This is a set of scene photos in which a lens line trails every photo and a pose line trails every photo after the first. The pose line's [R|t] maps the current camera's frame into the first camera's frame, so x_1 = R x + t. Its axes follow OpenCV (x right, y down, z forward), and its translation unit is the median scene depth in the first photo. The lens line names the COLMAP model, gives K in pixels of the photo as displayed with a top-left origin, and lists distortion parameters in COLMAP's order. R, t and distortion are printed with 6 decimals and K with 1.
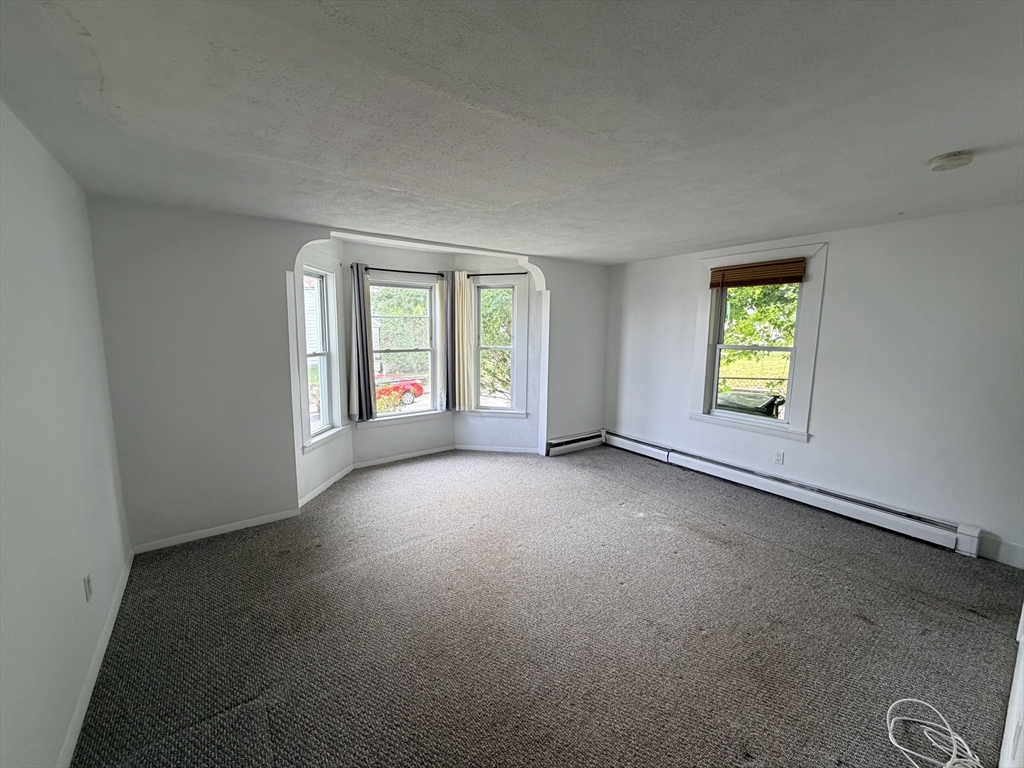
lens RADIAL K [[409.6, 0, 510.0], [0, 409.6, 383.9], [0, 0, 1]] dist [0.004443, 0.000019]
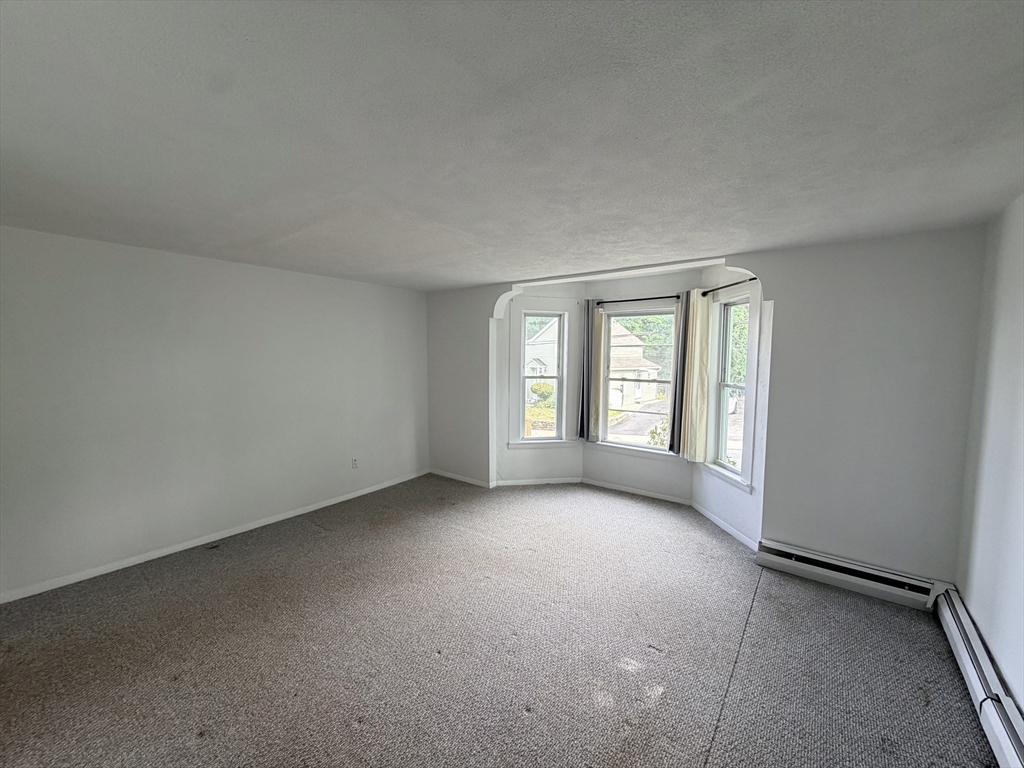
lens RADIAL K [[409.6, 0, 504.9], [0, 409.6, 380.7], [0, 0, 1]] dist [0.004443, 0.000019]
pose [[0.275579, 0.064006, -0.959145, 0.605496], [-0.136041, 0.990335, 0.027001, -0.066577], [0.951603, 0.123042, 0.281623, 0.449276]]
